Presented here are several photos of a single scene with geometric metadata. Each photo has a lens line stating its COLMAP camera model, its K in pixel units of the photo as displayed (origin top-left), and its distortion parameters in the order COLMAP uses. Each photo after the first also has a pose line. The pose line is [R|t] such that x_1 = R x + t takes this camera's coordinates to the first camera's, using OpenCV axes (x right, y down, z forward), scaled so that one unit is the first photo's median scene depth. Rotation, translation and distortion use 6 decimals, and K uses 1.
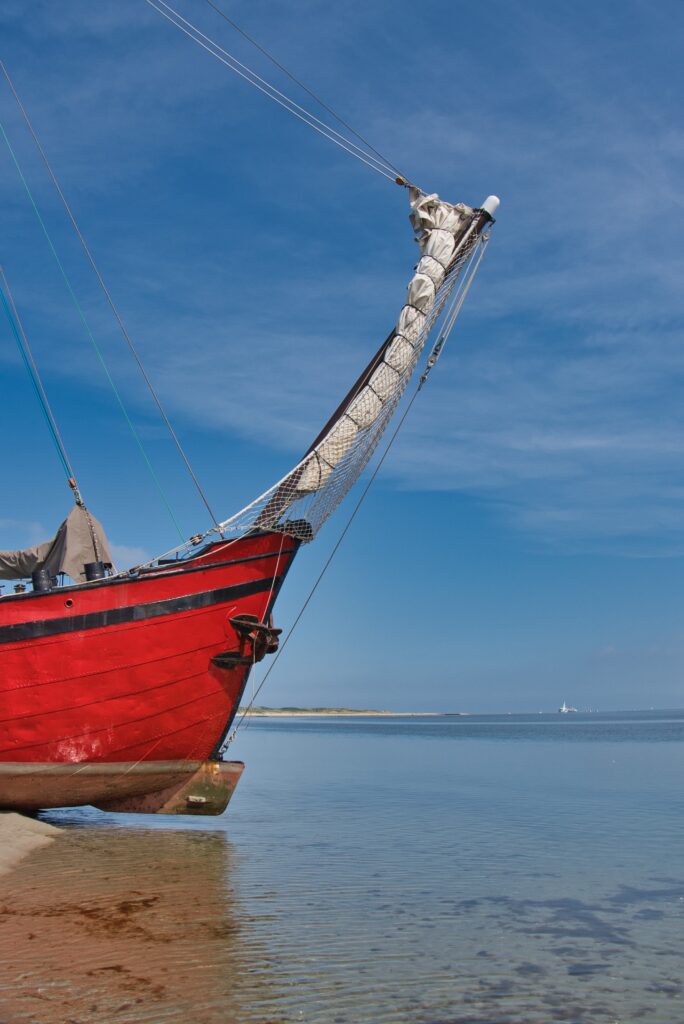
lens RADIAL K [[1125.6, 0, 340.4], [0, 1125.6, 506.6], [0, 0, 1]] dist [-0.171037, 0.000000]
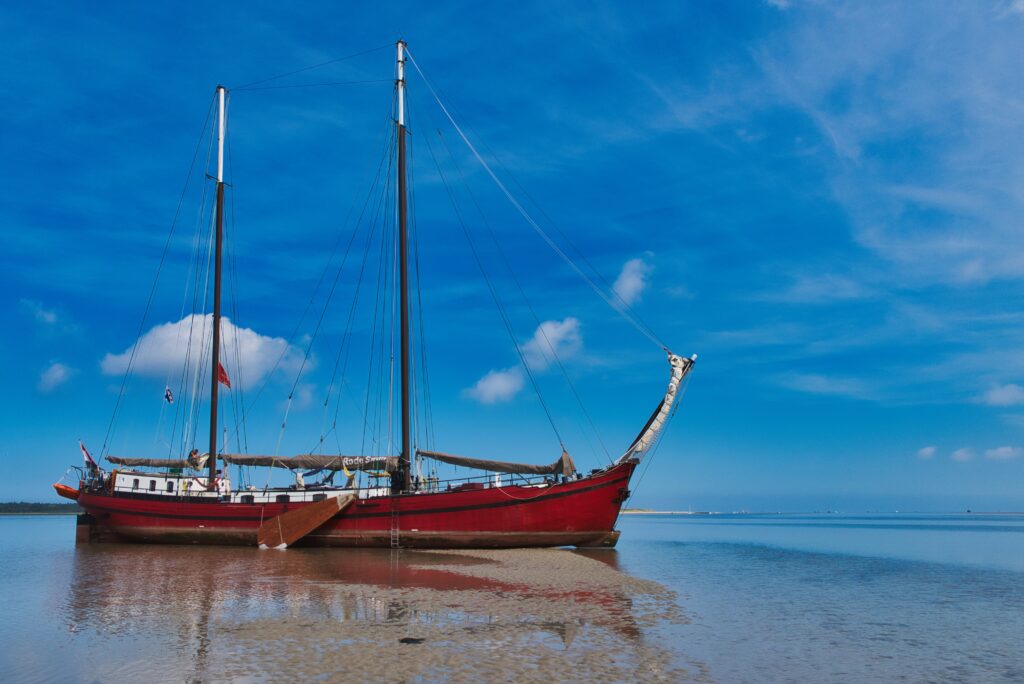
lens RADIAL K [[936.0, 0, 511.7], [0, 936.0, 348.8], [0, 0, 1]] dist [-0.016325, 0.047420]
pose [[0.996396, -0.011837, -0.083989, -0.167652], [0.013269, 0.999775, 0.016522, -0.366845], [0.083775, -0.017577, 0.996330, -1.804394]]
